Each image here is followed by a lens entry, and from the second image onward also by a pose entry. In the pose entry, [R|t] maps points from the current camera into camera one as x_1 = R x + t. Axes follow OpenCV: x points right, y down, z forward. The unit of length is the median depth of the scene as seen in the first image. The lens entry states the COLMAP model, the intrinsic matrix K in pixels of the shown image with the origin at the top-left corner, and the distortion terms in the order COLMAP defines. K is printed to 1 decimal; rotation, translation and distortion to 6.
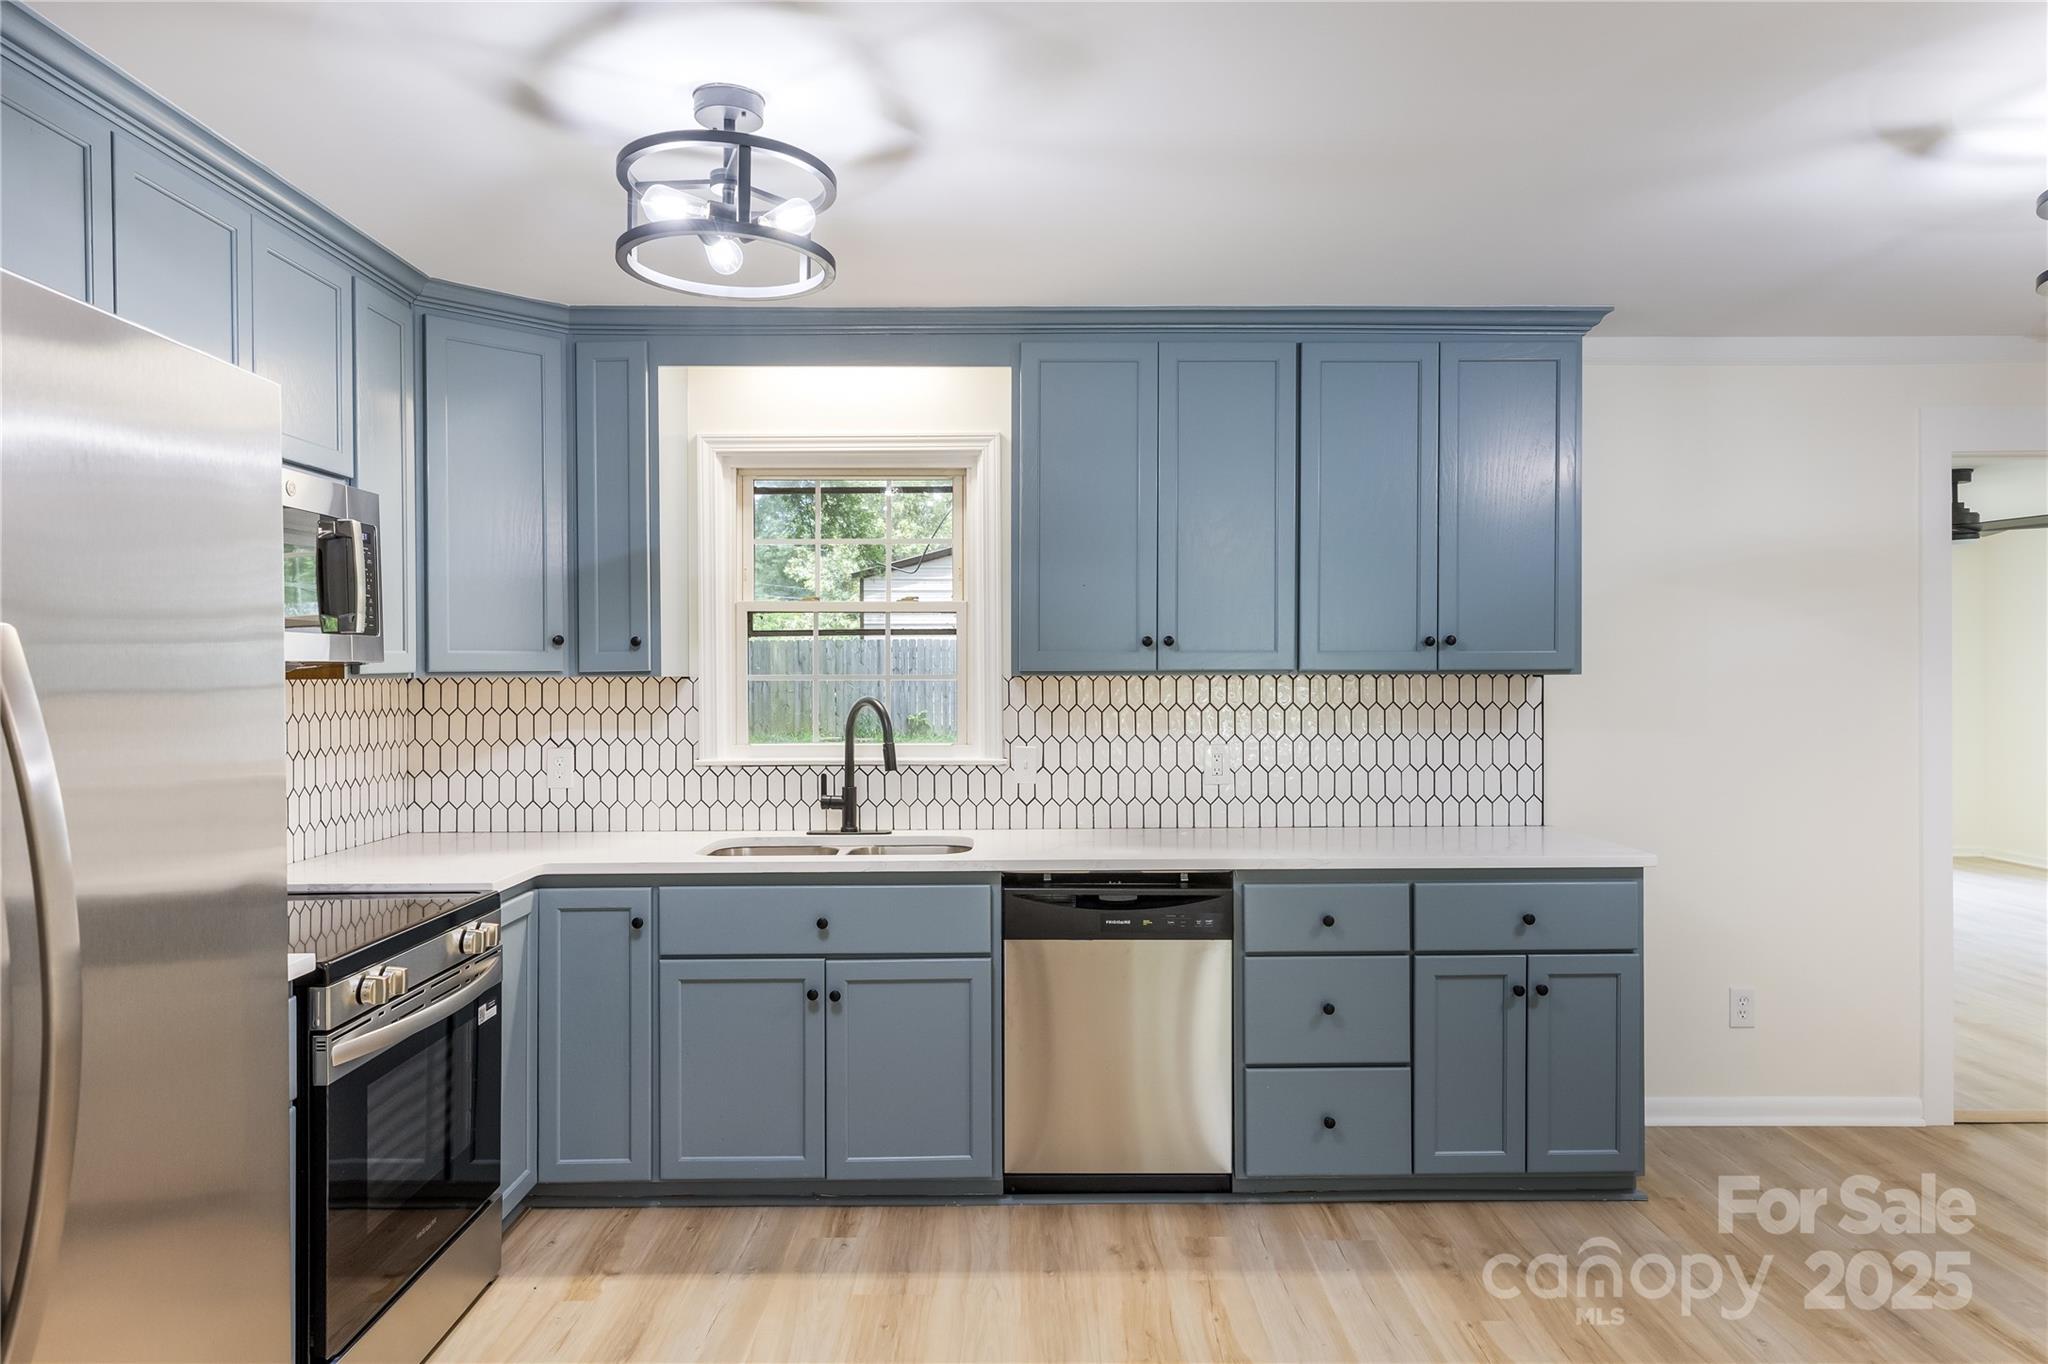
lens RADIAL K [[1284.8, 0, 1023.8], [0, 1284.8, 683.8], [0, 0, 1]] dist [0.008546, -0.000550]
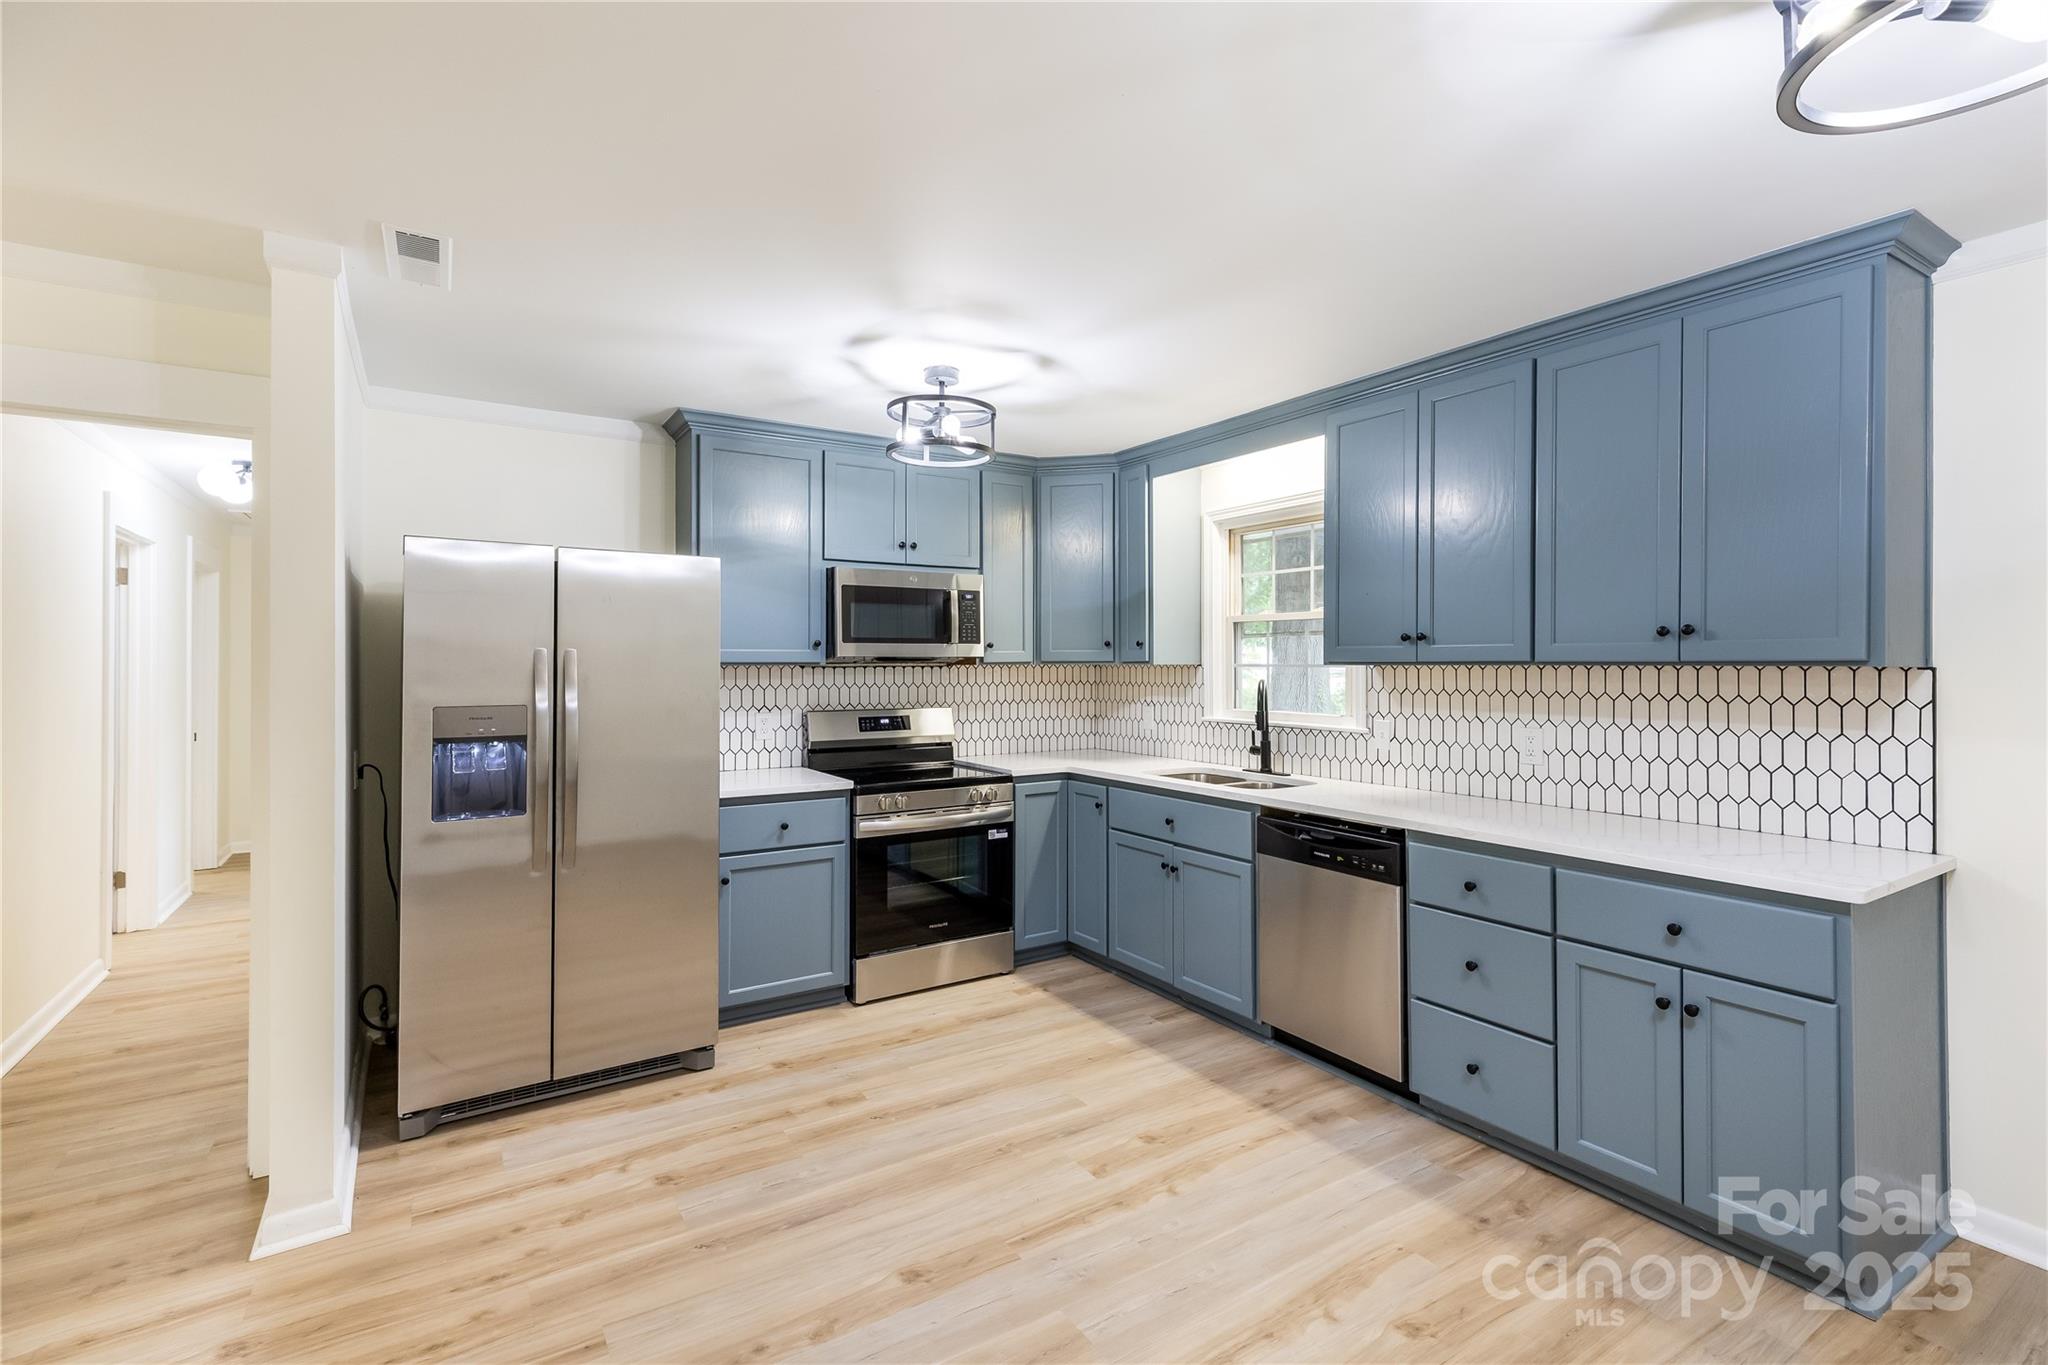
lens RADIAL K [[926.9, 0, 1028.1], [0, 926.9, 662.4], [0, 0, 1]] dist [0.001619, 0.000402]
pose [[0.534132, 0.002516, -0.845397, 0.648692], [-0.009470, 0.999951, -0.003007, -0.003145], [0.845348, 0.009612, 0.534129, 0.224760]]
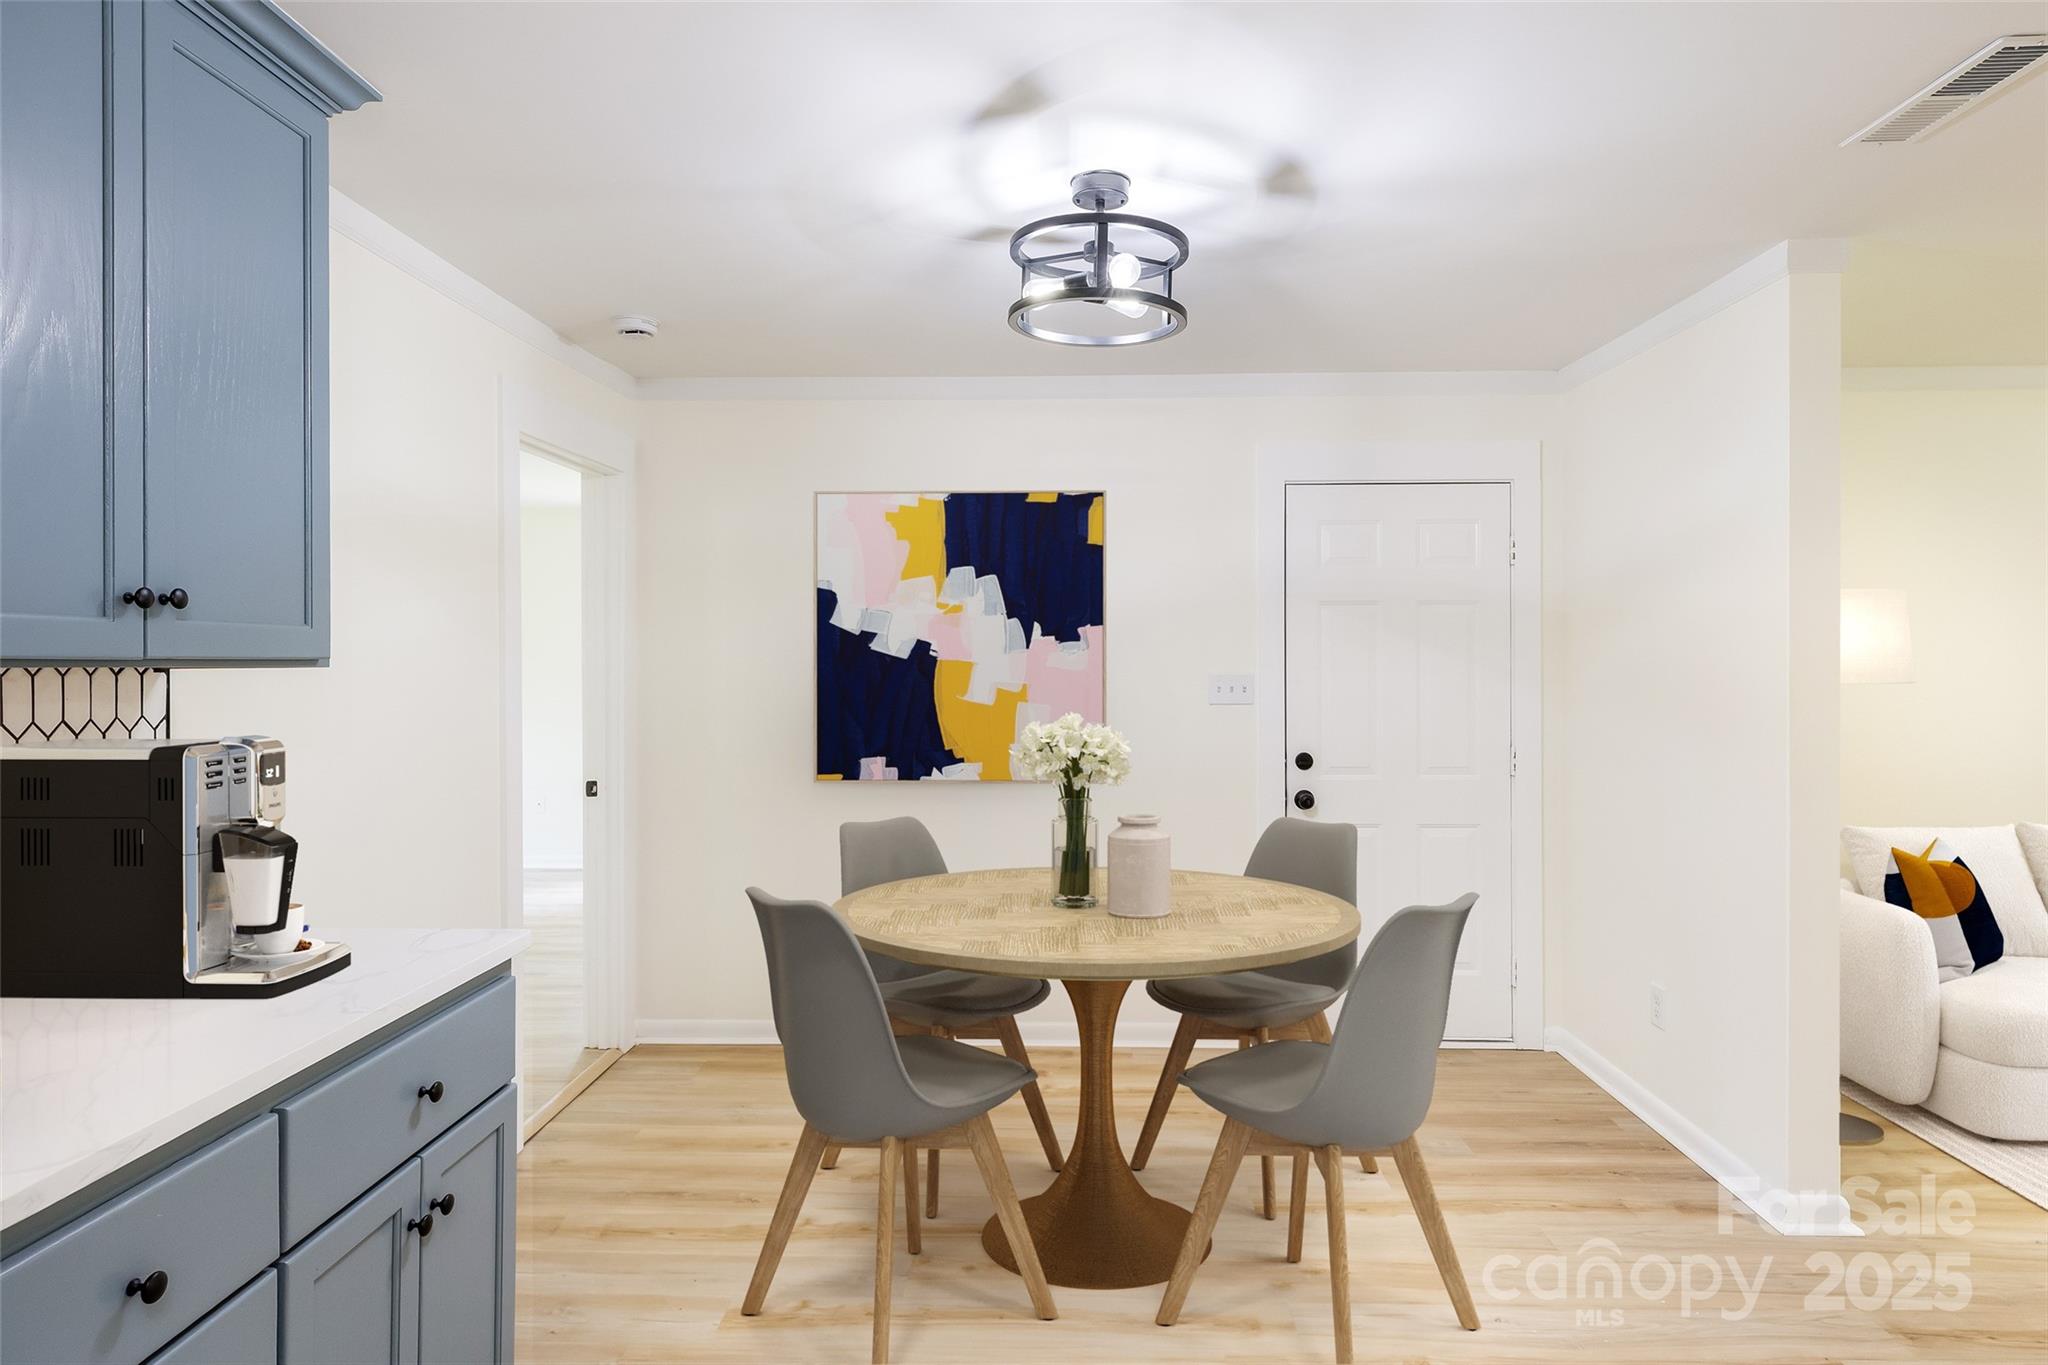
lens RADIAL K [[1131.9, 0, 1022.3], [0, 1131.9, 669.4], [0, 0, 1]] dist [0.001884, 0.000257]
pose [[0.049338, -0.003823, 0.998775, -0.091143], [0.010622, 0.999938, 0.003302, -0.004553], [-0.998726, 0.010446, 0.049375, 0.649160]]
